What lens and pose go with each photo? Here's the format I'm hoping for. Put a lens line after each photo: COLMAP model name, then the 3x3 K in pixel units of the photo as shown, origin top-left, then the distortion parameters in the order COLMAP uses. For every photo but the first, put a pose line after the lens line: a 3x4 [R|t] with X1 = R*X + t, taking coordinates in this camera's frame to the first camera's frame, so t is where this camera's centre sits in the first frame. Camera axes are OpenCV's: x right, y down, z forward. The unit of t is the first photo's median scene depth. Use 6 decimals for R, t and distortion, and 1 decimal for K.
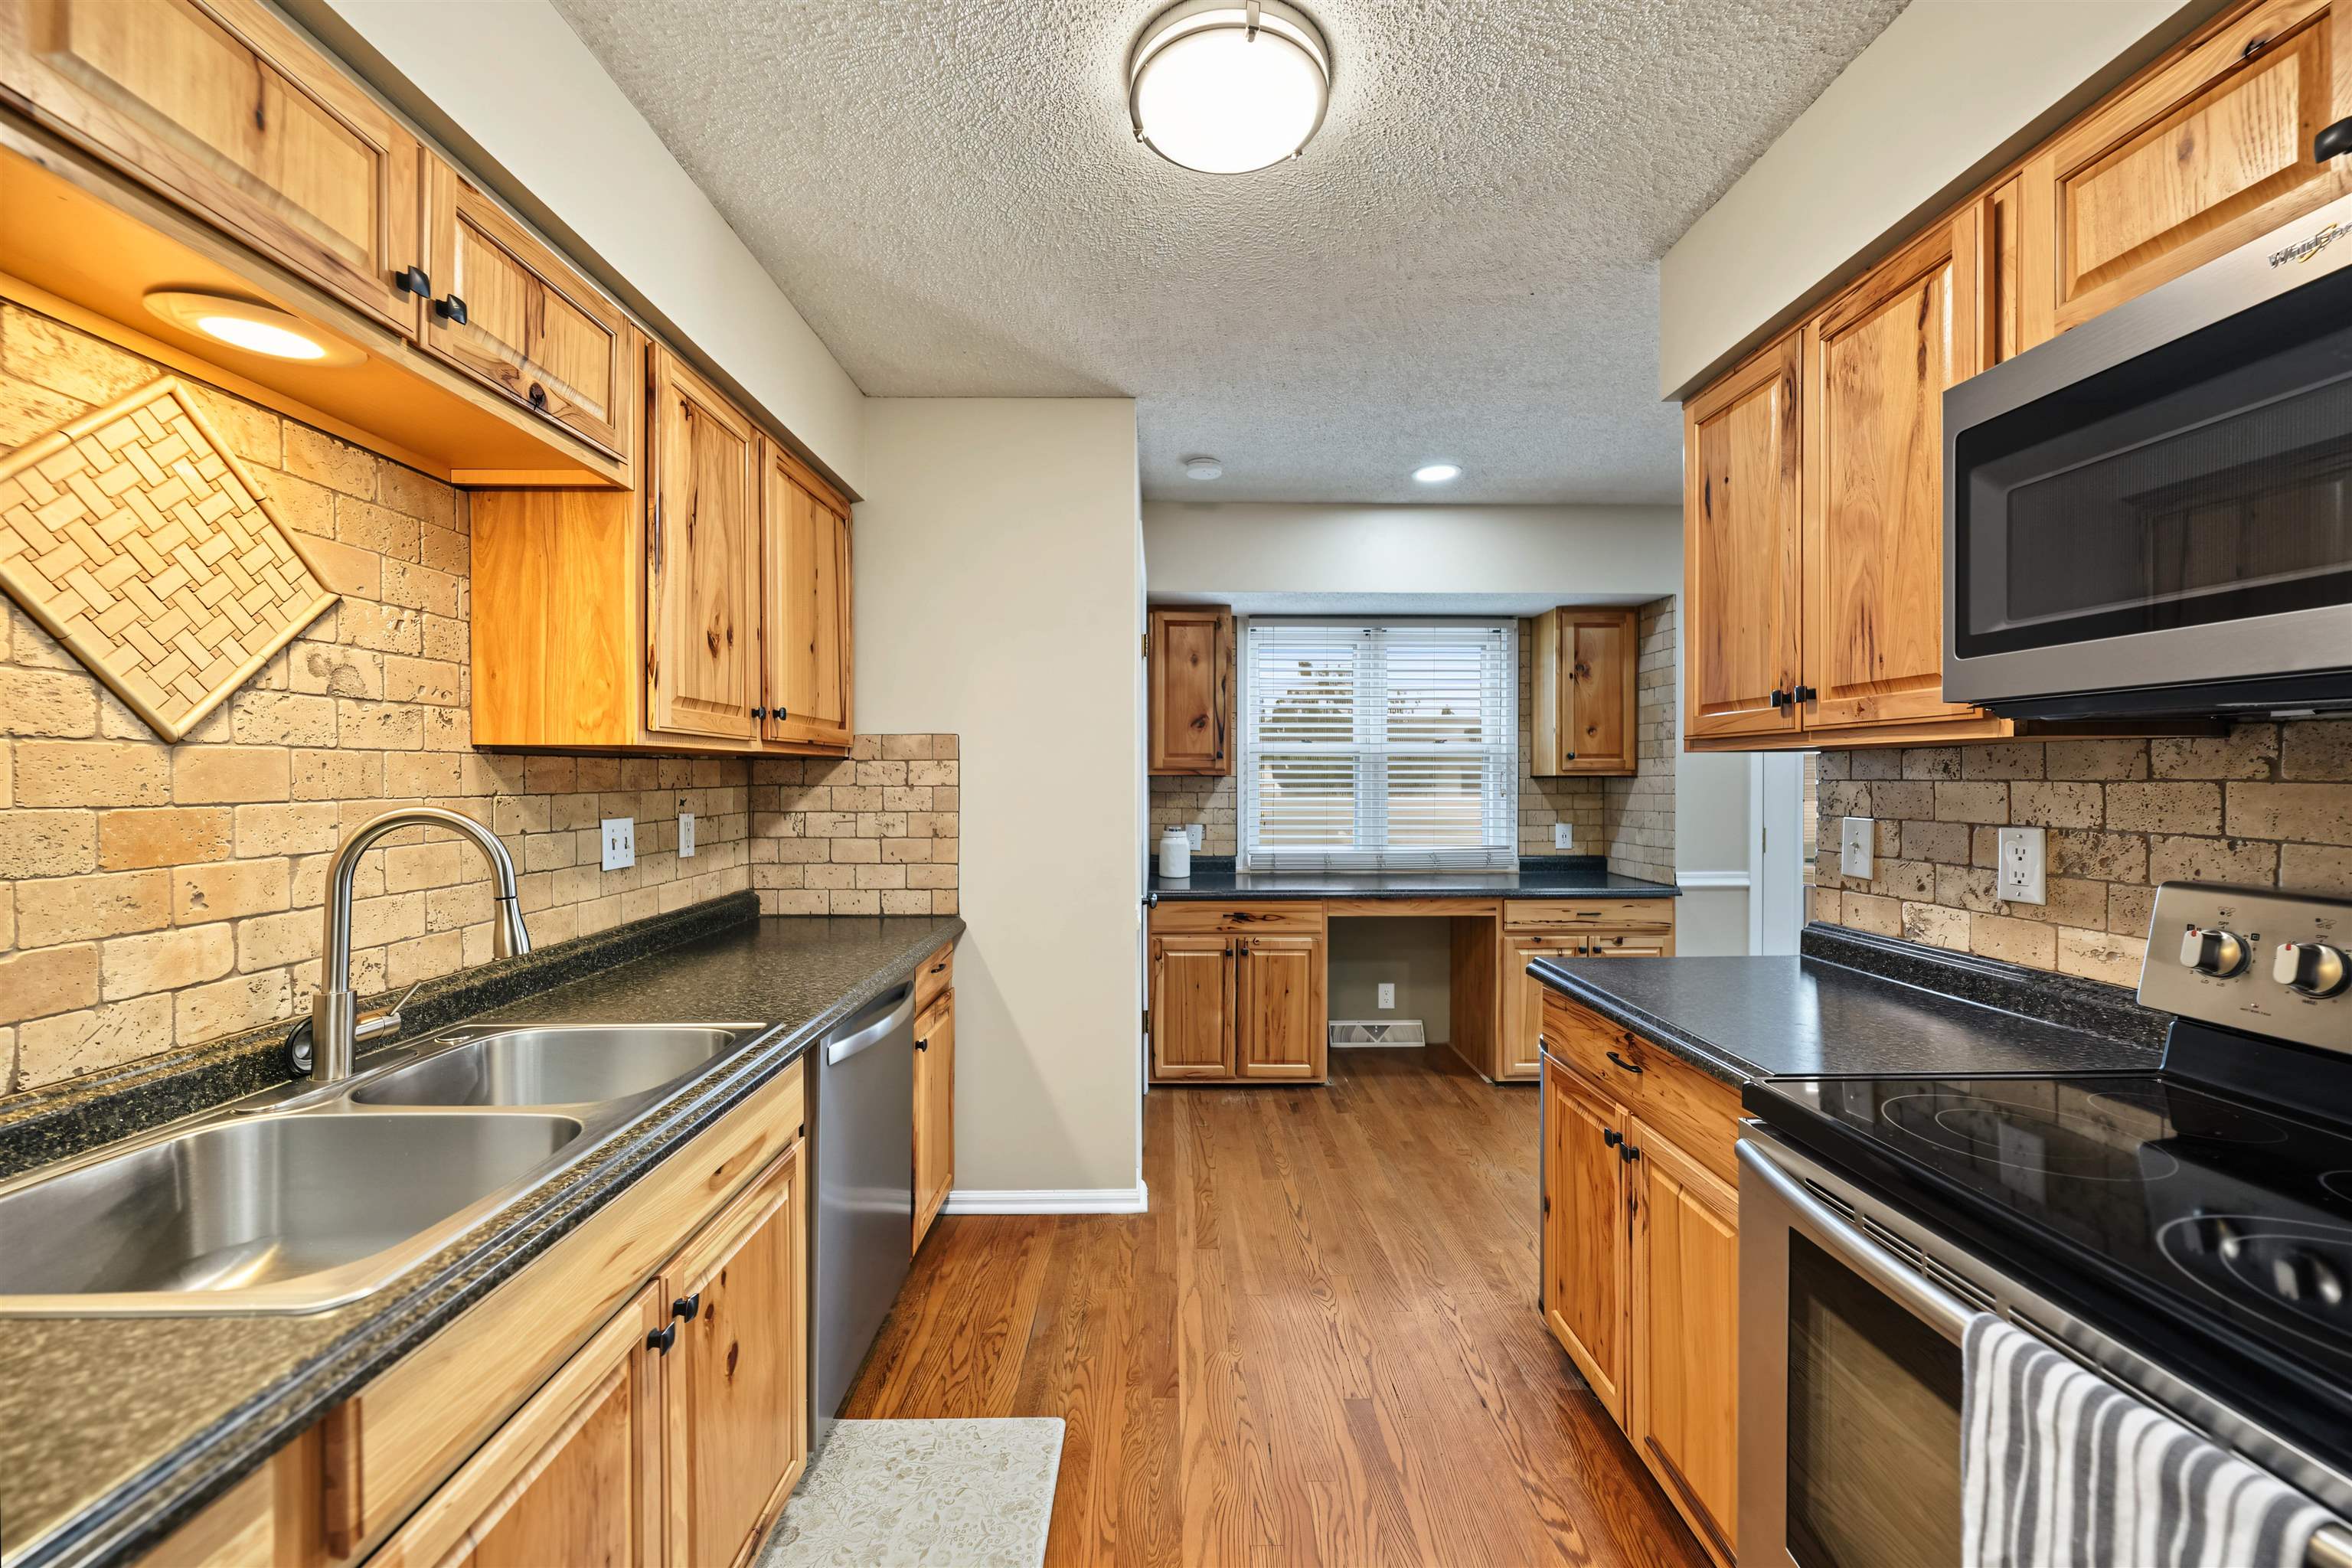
lens RADIAL K [[907.7, 0, 1173.9], [0, 907.7, 787.0], [0, 0, 1]] dist [-0.001342, -0.001280]
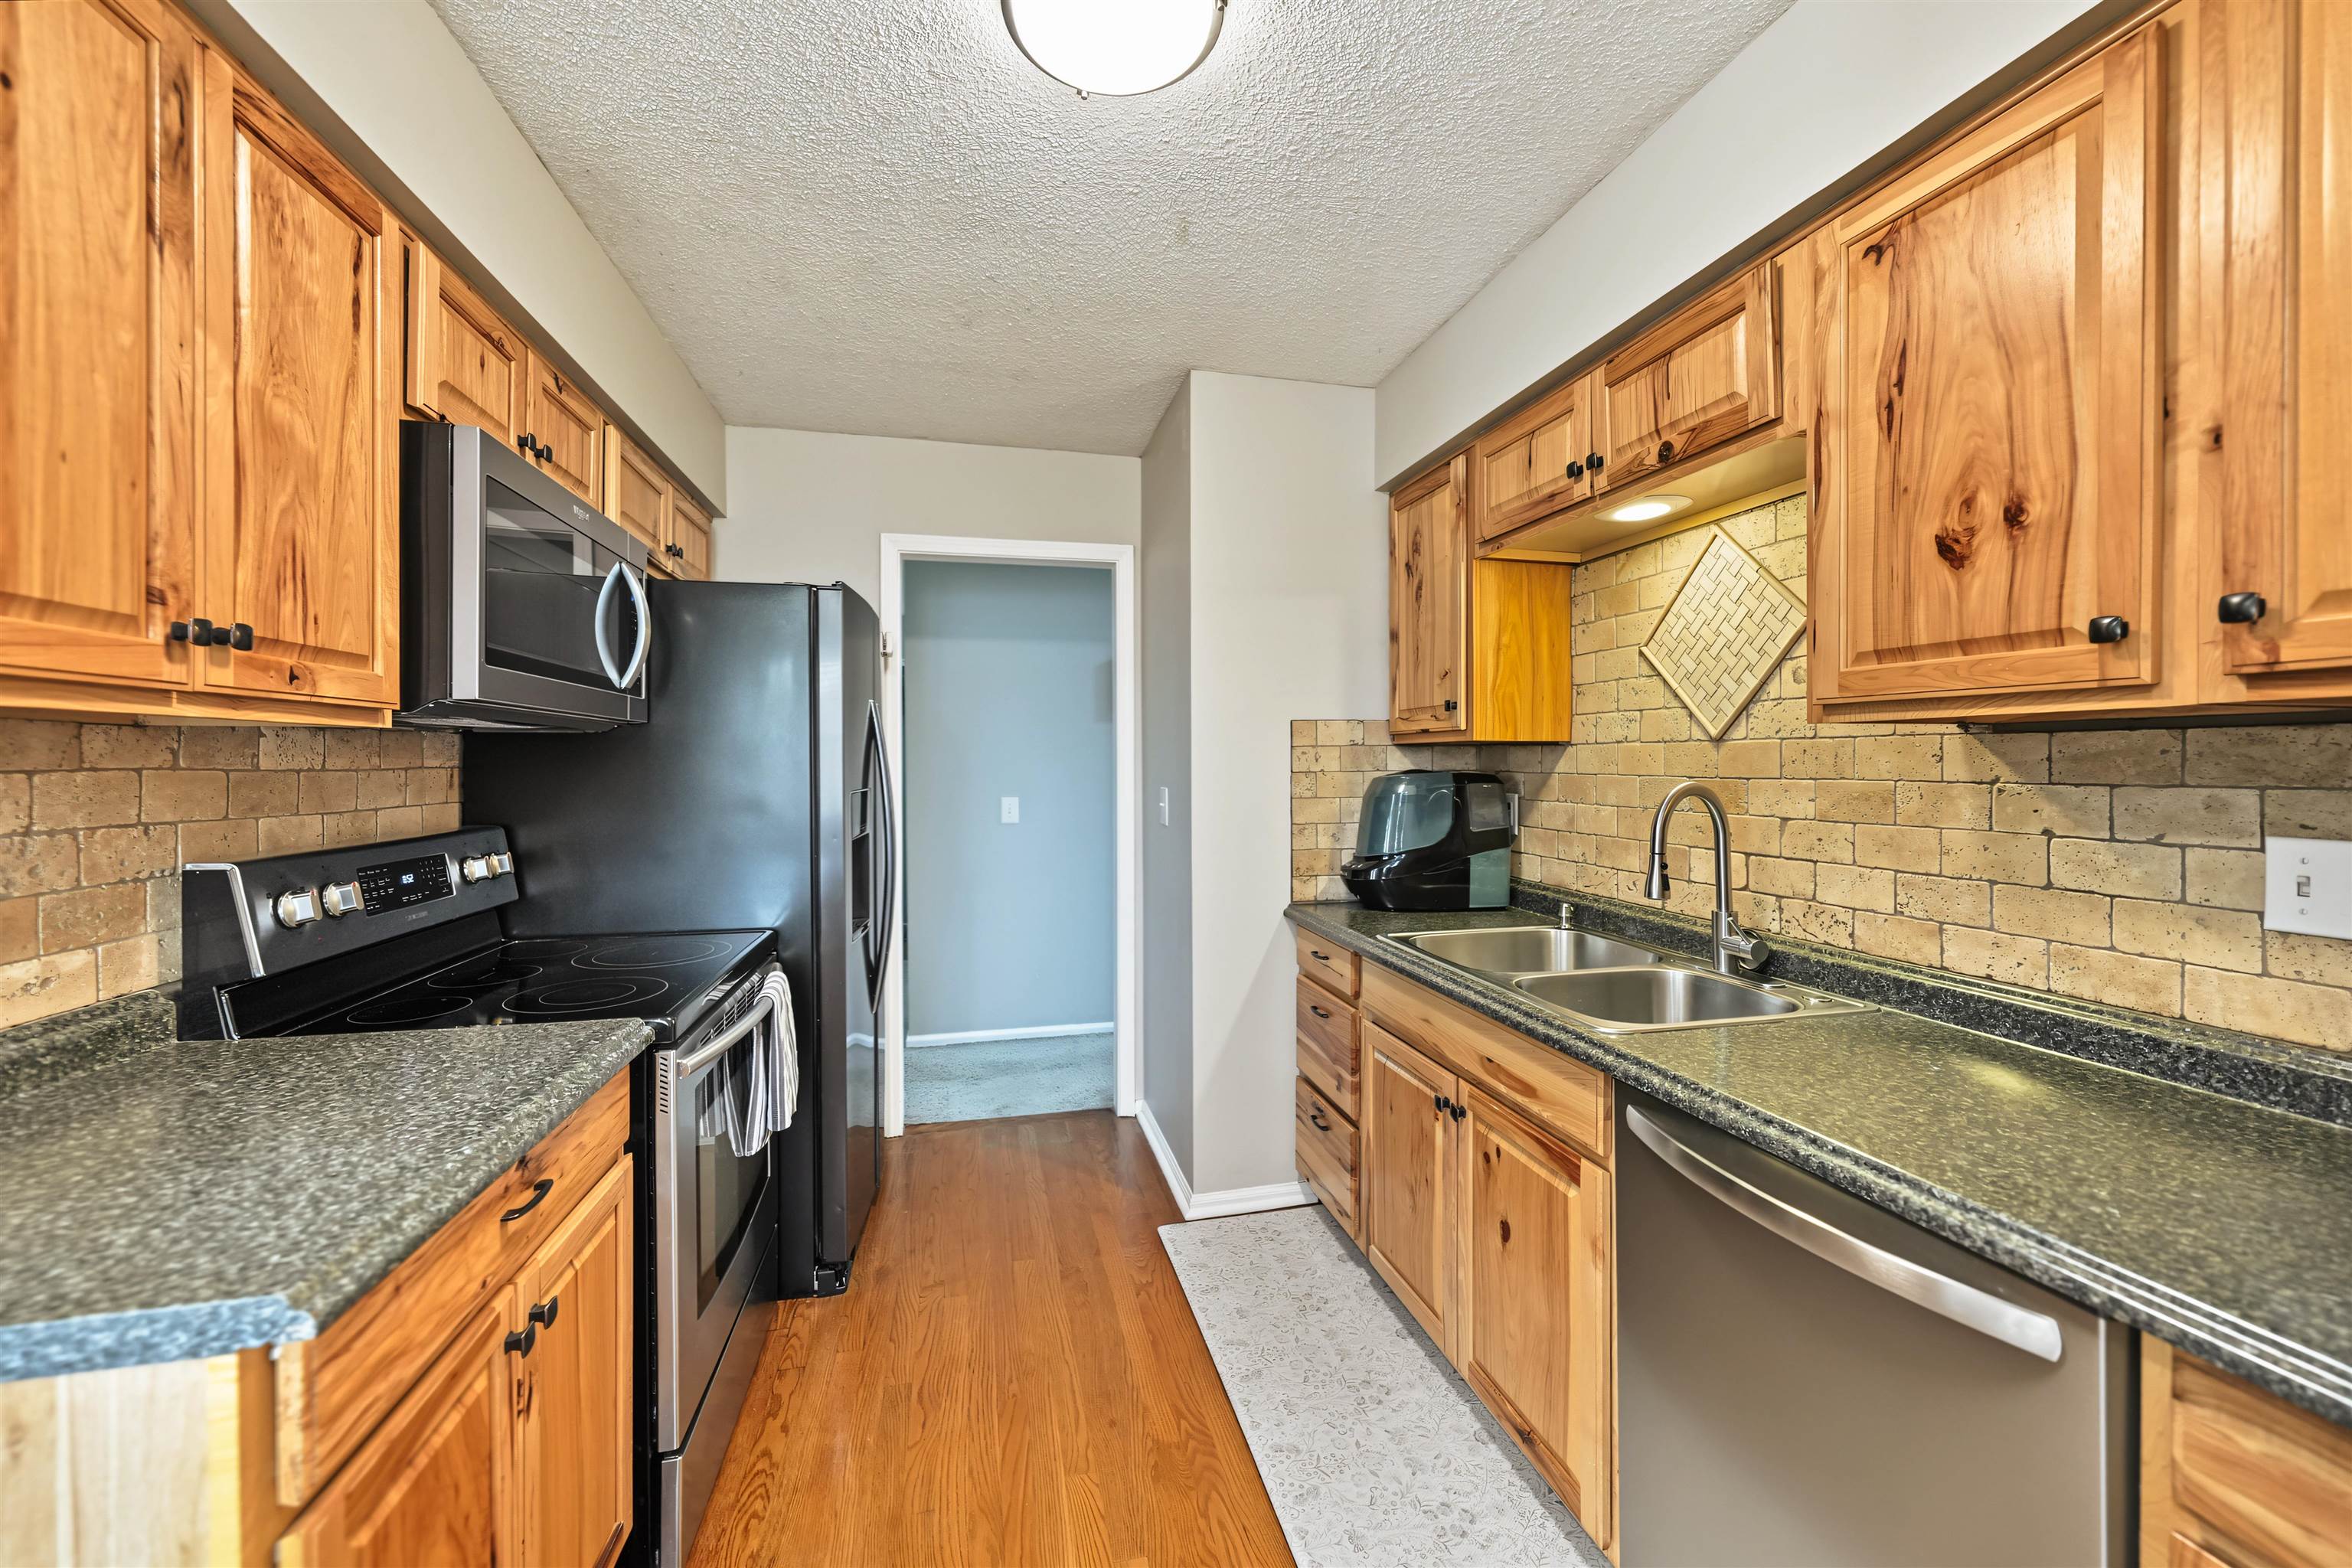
lens RADIAL K [[907.7, 0, 1175.2], [0, 907.7, 769.9], [0, 0, 1]] dist [-0.001342, -0.001280]
pose [[-0.977767, 0.004717, -0.209642, 0.169566], [0.000682, 0.999813, 0.019316, -0.019178], [0.209694, 0.018744, -0.977587, 1.698068]]
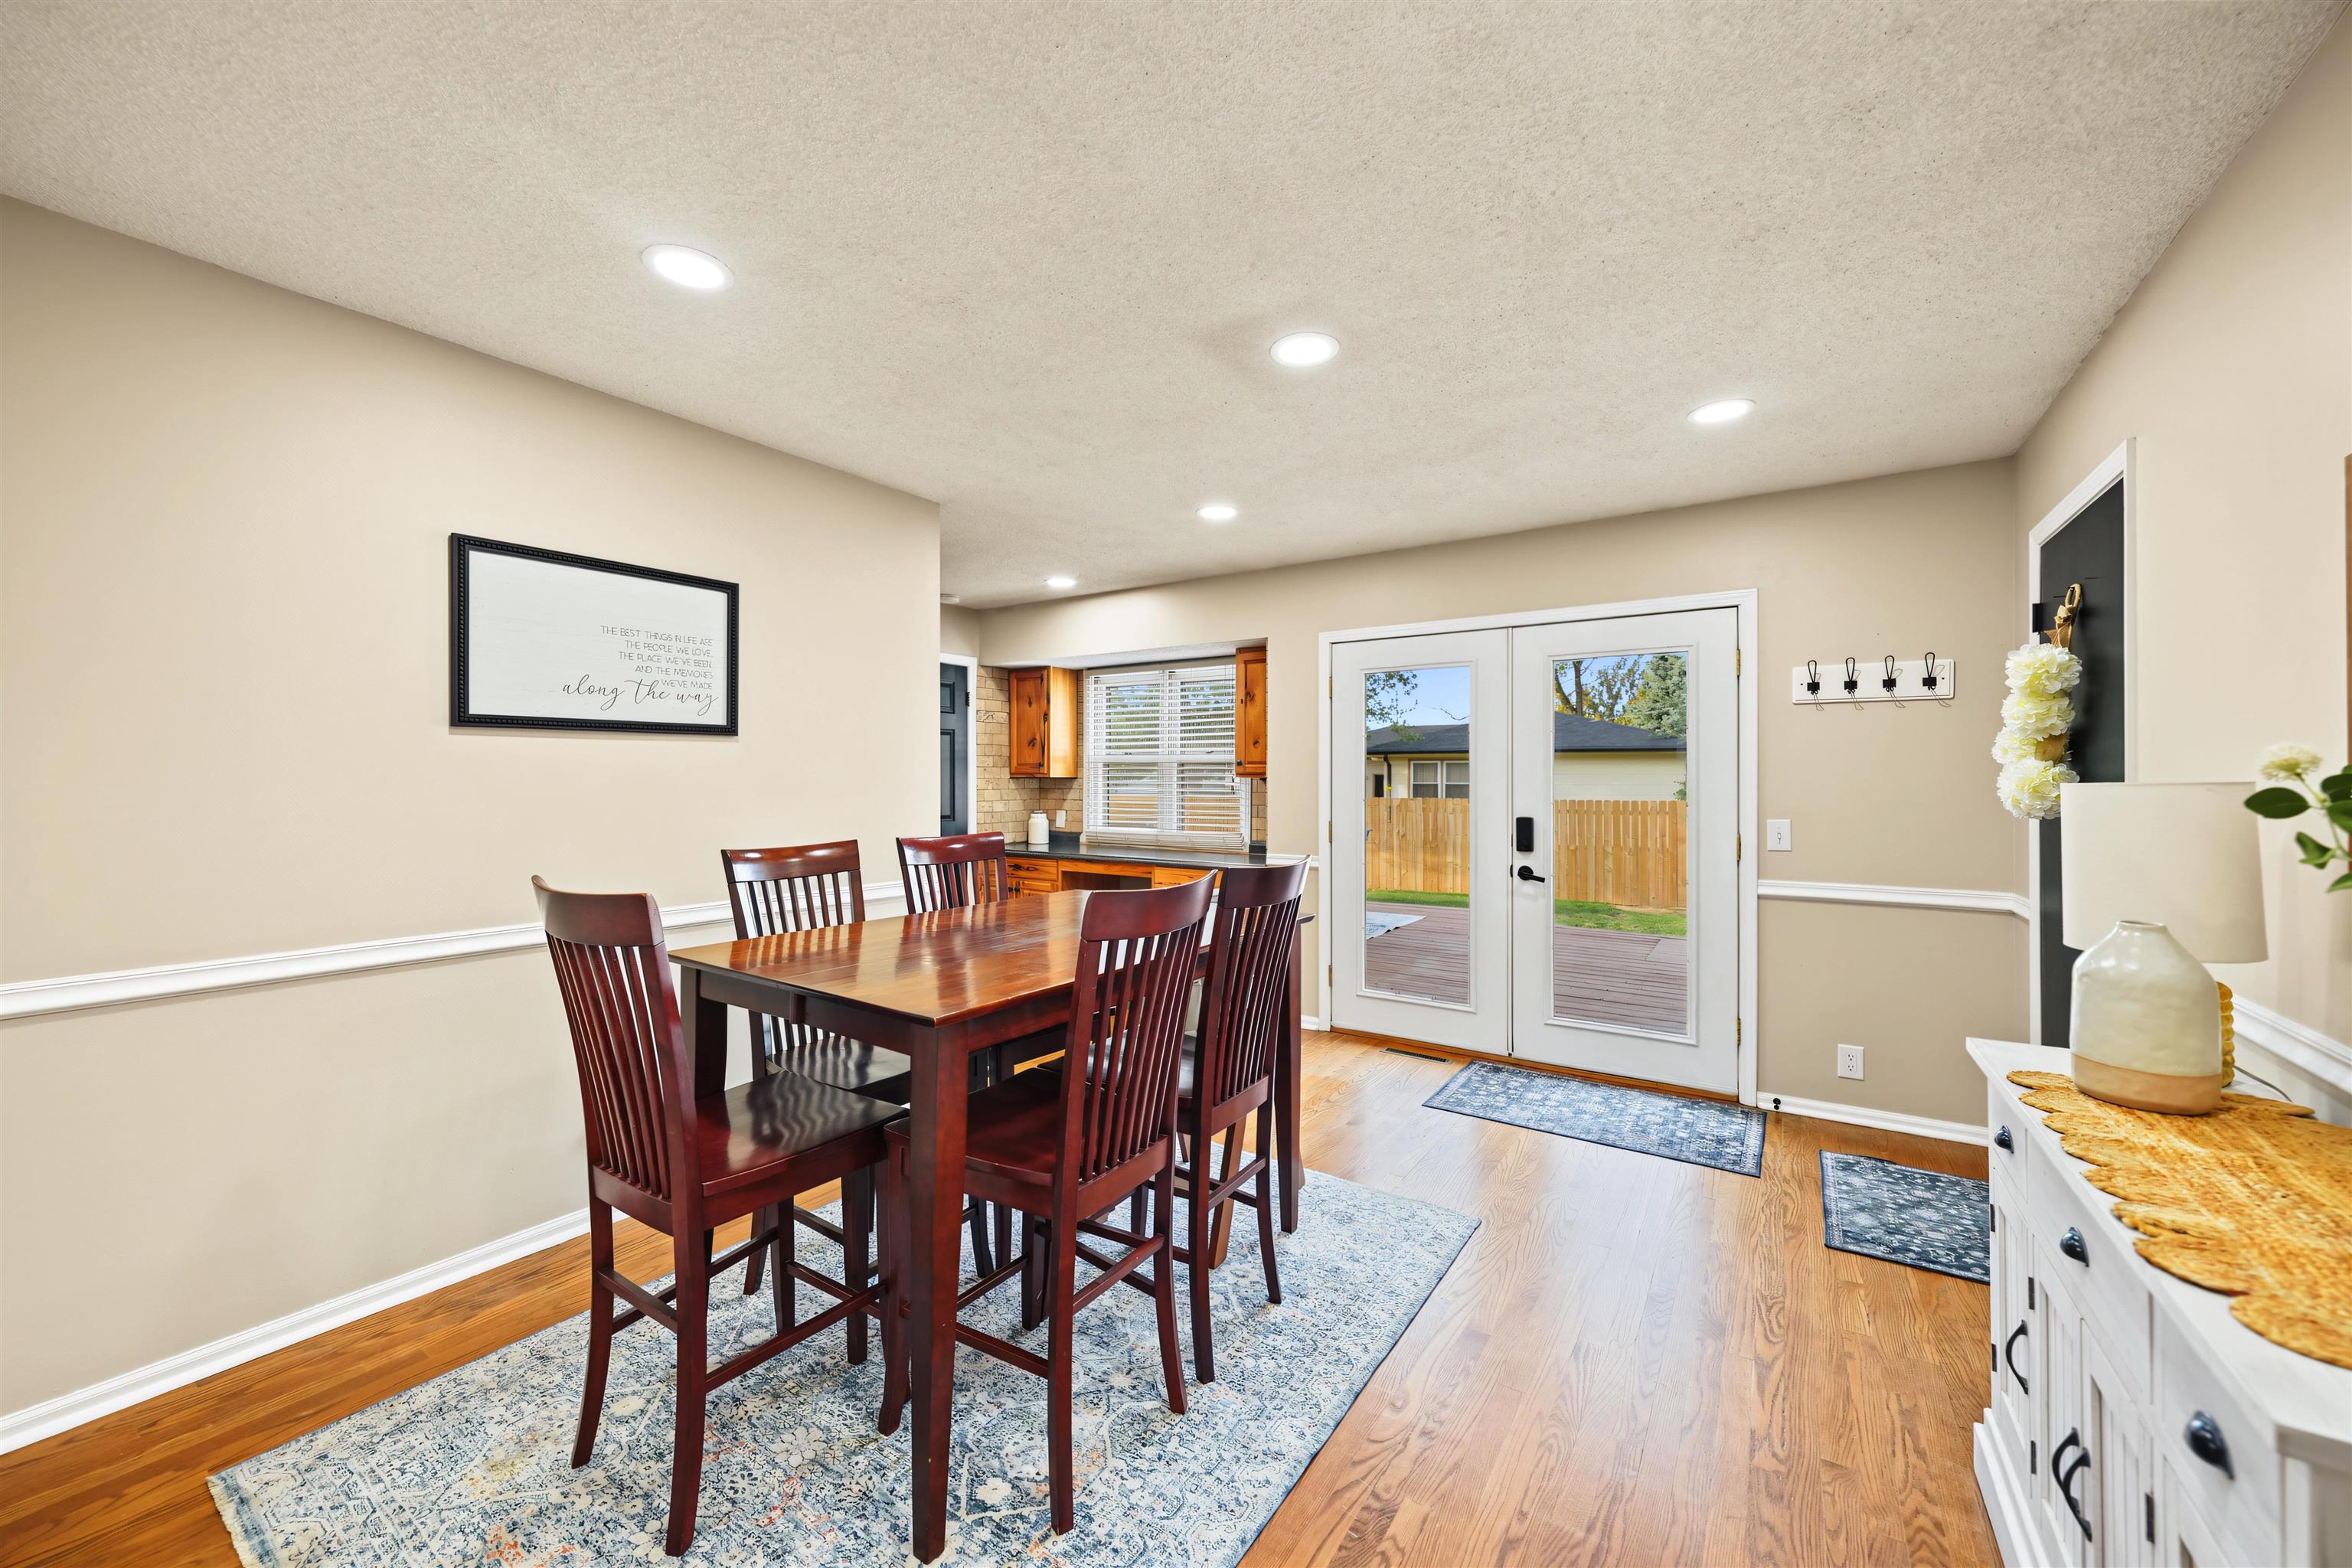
lens RADIAL K [[907.7, 0, 1180.9], [0, 907.7, 775.4], [0, 0, 1]] dist [-0.001342, -0.001280]
pose [[0.820451, 0.002053, -0.571713, 2.731471], [-0.009779, 0.999898, -0.010443, -0.004867], [0.571633, 0.014159, 0.820387, -0.305396]]
